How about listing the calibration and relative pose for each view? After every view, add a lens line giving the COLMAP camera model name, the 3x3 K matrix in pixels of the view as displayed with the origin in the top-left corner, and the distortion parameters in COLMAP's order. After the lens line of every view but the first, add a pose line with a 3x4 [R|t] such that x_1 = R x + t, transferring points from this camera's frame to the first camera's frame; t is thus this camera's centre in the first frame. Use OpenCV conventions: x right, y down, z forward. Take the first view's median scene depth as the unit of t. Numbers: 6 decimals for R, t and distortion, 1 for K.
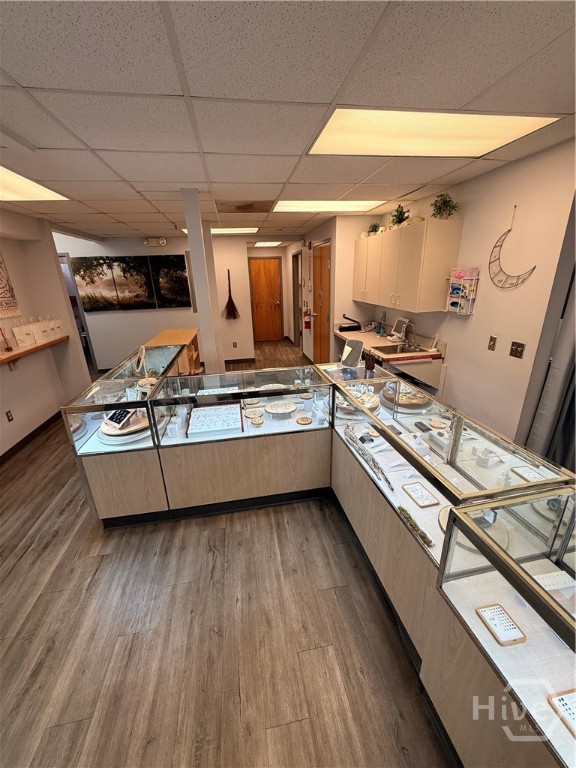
lens RADIAL K [[306.1, 0, 288.2], [0, 306.1, 383.2], [0, 0, 1]] dist [-0.000045, -0.000090]
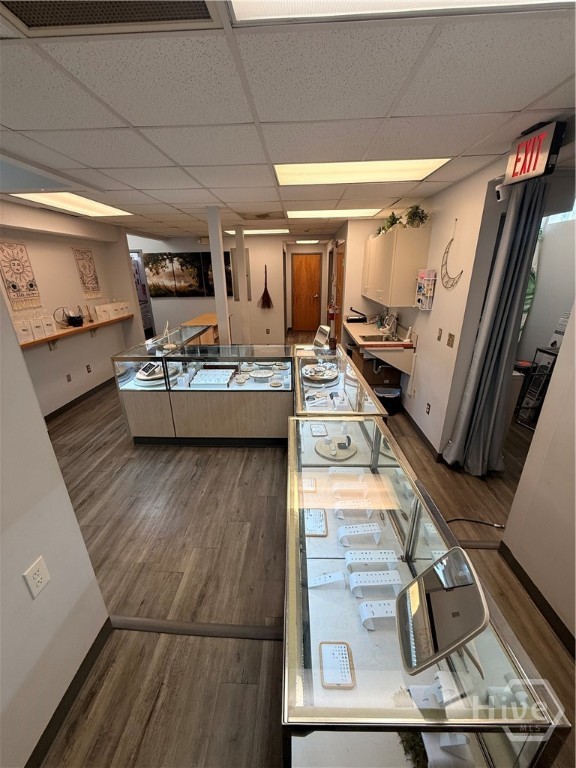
lens RADIAL K [[306.1, 0, 288.3], [0, 306.1, 383.4], [0, 0, 1]] dist [-0.000045, -0.000090]
pose [[0.977775, 0.089874, -0.189415, 0.157554], [-0.085886, 0.995878, 0.029176, 0.033188], [0.191257, -0.012259, 0.981463, -0.125402]]
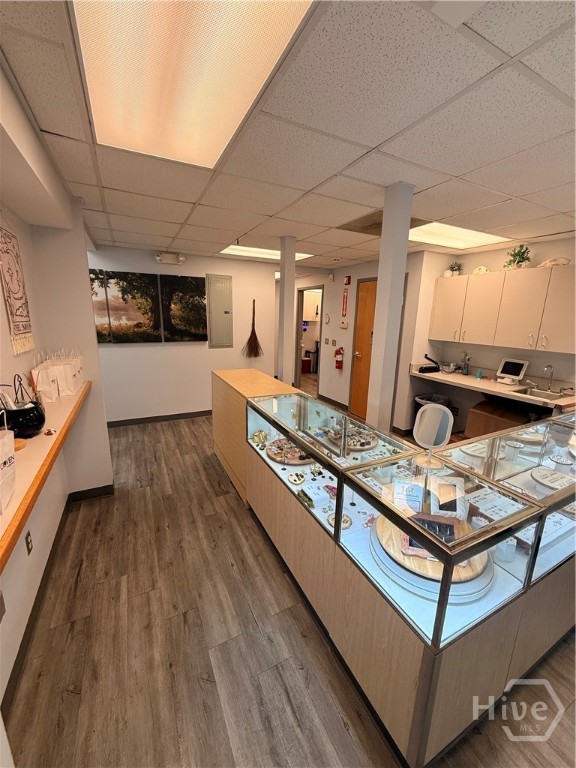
lens RADIAL K [[306.1, 0, 288.1], [0, 306.1, 383.0], [0, 0, 1]] dist [-0.000045, -0.000090]
pose [[0.953723, -0.012923, 0.300409, -0.392857], [0.049044, 0.992382, -0.113014, -0.046327], [-0.296660, 0.122517, 0.947091, 0.217907]]
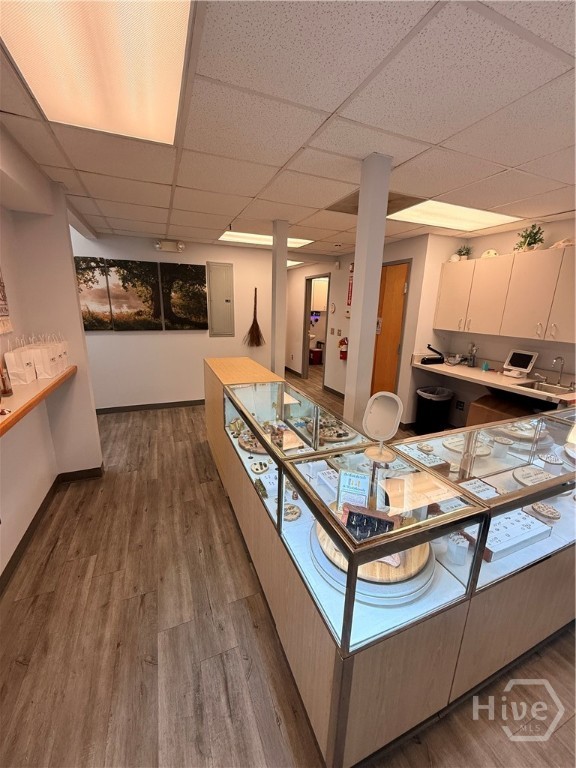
lens RADIAL K [[306.1, 0, 287.9], [0, 306.1, 383.1], [0, 0, 1]] dist [-0.000045, -0.000090]
pose [[0.973122, -0.002211, 0.230279, -0.328192], [0.023496, 0.995689, -0.089728, -0.039427], [-0.229088, 0.092727, 0.968979, 0.213722]]
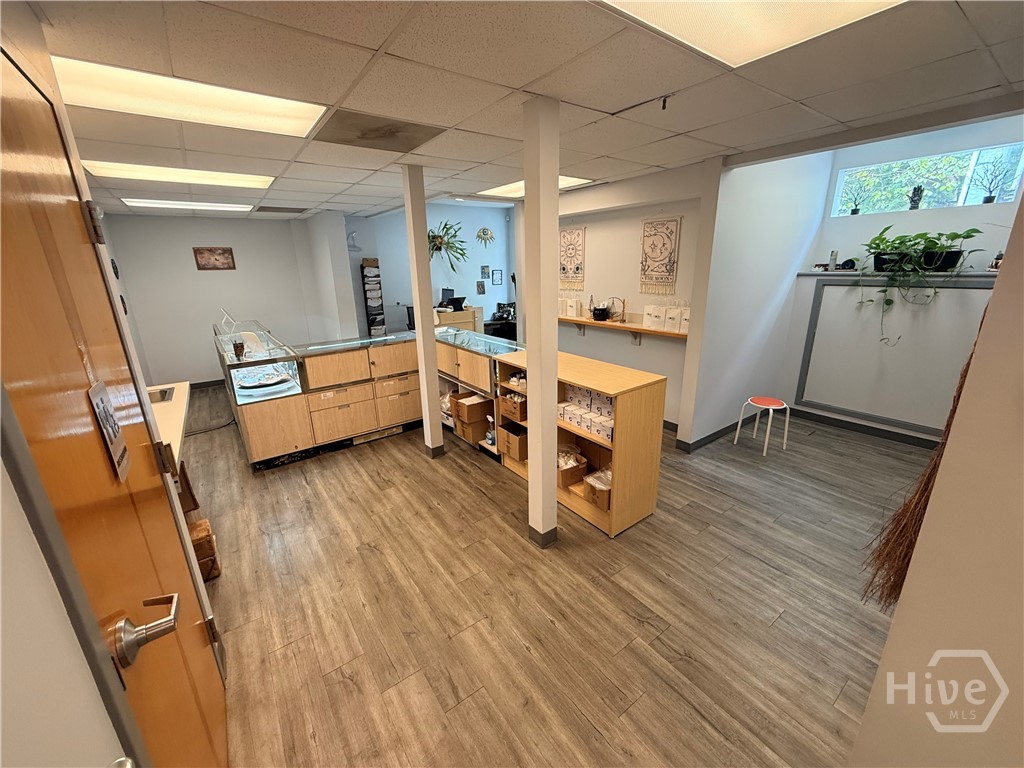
lens RADIAL K [[408.2, 0, 504.1], [0, 408.2, 382.3], [0, 0, 1]] dist [-0.000045, -0.000090]
pose [[-0.901914, 0.163993, -0.399572, 0.011610], [-0.098840, 0.822201, 0.560550, -0.396591], [0.420455, 0.545061, -0.725346, 1.149881]]
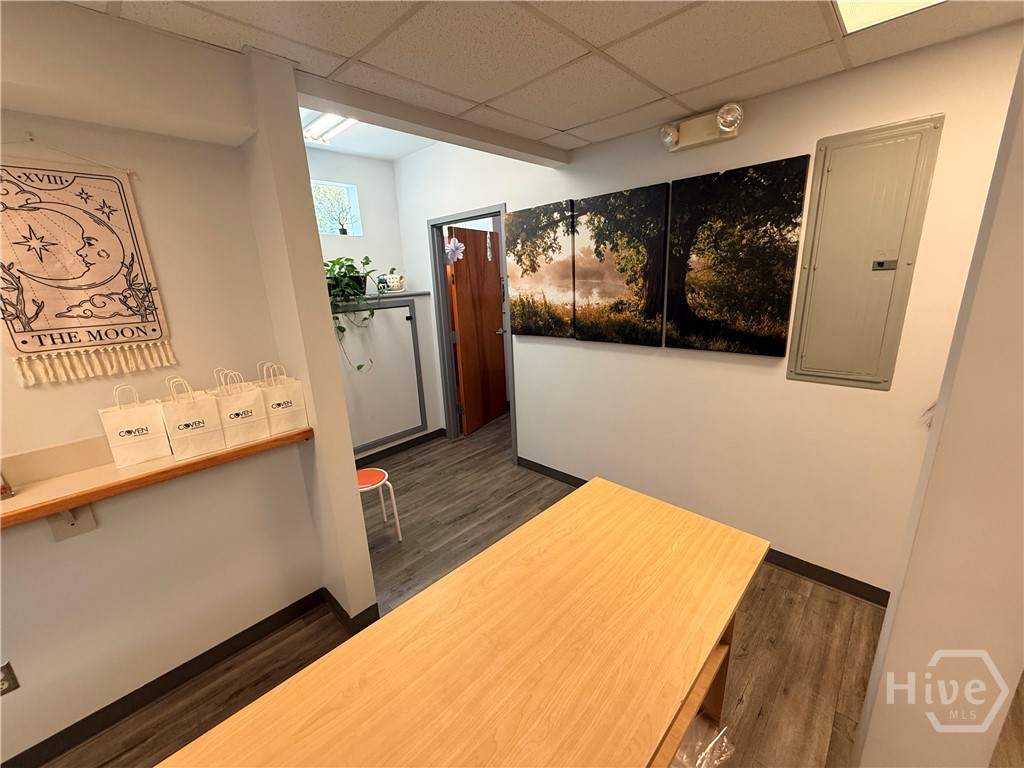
lens RADIAL K [[408.2, 0, 512.4], [0, 408.2, 383.8], [0, 0, 1]] dist [-0.000045, -0.000090]
pose [[0.596225, 0.211593, -0.774431, -0.196981], [-0.245685, 0.966451, 0.074907, -0.217171], [0.764300, 0.145605, 0.628208, 0.665401]]
